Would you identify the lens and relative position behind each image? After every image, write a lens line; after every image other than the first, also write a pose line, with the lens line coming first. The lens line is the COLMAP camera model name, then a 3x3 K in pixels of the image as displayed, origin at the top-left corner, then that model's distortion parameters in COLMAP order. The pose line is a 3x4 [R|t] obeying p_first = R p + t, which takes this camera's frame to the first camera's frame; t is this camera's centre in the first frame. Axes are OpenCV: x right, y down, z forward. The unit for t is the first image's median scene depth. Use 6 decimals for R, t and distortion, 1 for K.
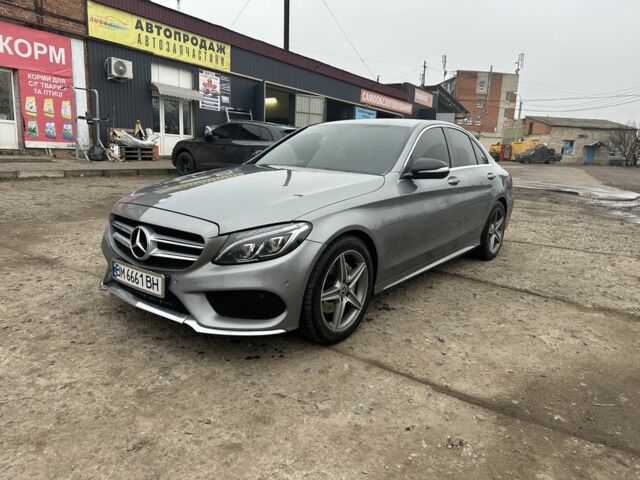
lens RADIAL K [[448.6, 0, 322.3], [0, 448.6, 242.6], [0, 0, 1]] dist [0.045384, -0.048219]
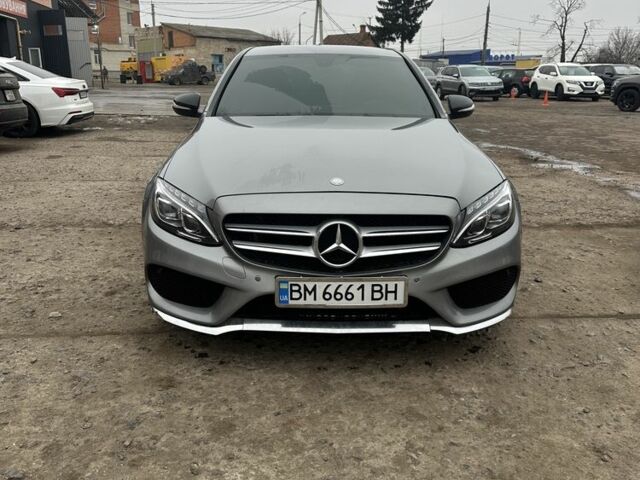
lens RADIAL K [[591.7, 0, 327.5], [0, 591.7, 240.7], [0, 0, 1]] dist [0.101816, -0.153603]
pose [[0.766969, -0.200099, 0.609687, -0.192610], [0.151076, 0.979737, 0.131500, -0.025193], [-0.623646, -0.008747, 0.781658, 0.057093]]
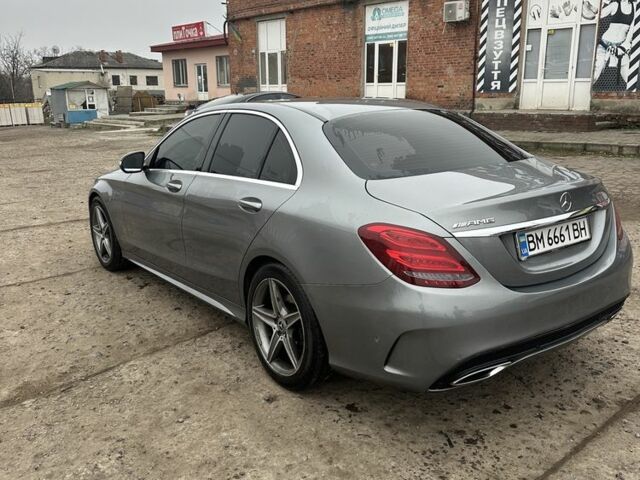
lens RADIAL K [[591.7, 0, 327.5], [0, 591.7, 240.7], [0, 0, 1]] dist [0.101816, -0.153603]
pose [[-0.271922, 0.197956, -0.941739, 0.349622], [-0.184826, 0.949651, 0.252987, -0.103371], [0.944403, 0.242850, -0.221643, 0.438553]]
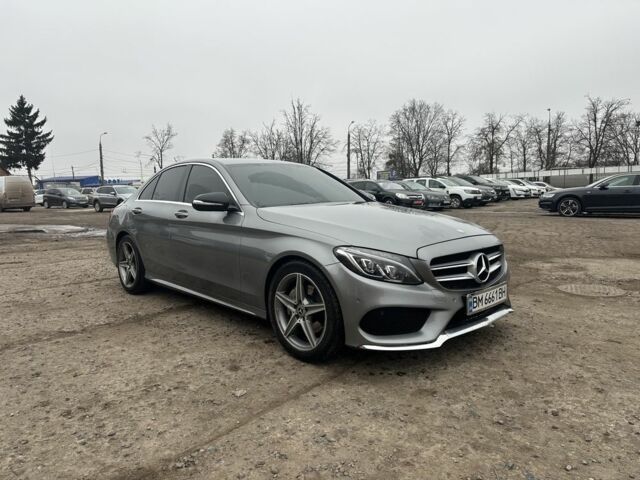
lens RADIAL K [[448.5, 0, 320.0], [0, 448.5, 240.0], [0, 0, 1]] dist [0.049845, -0.055959]
pose [[0.148556, -0.147893, 0.977783, -0.304282], [0.235377, 0.965626, 0.110293, -0.055483], [-0.960484, 0.213763, 0.178260, 0.230768]]
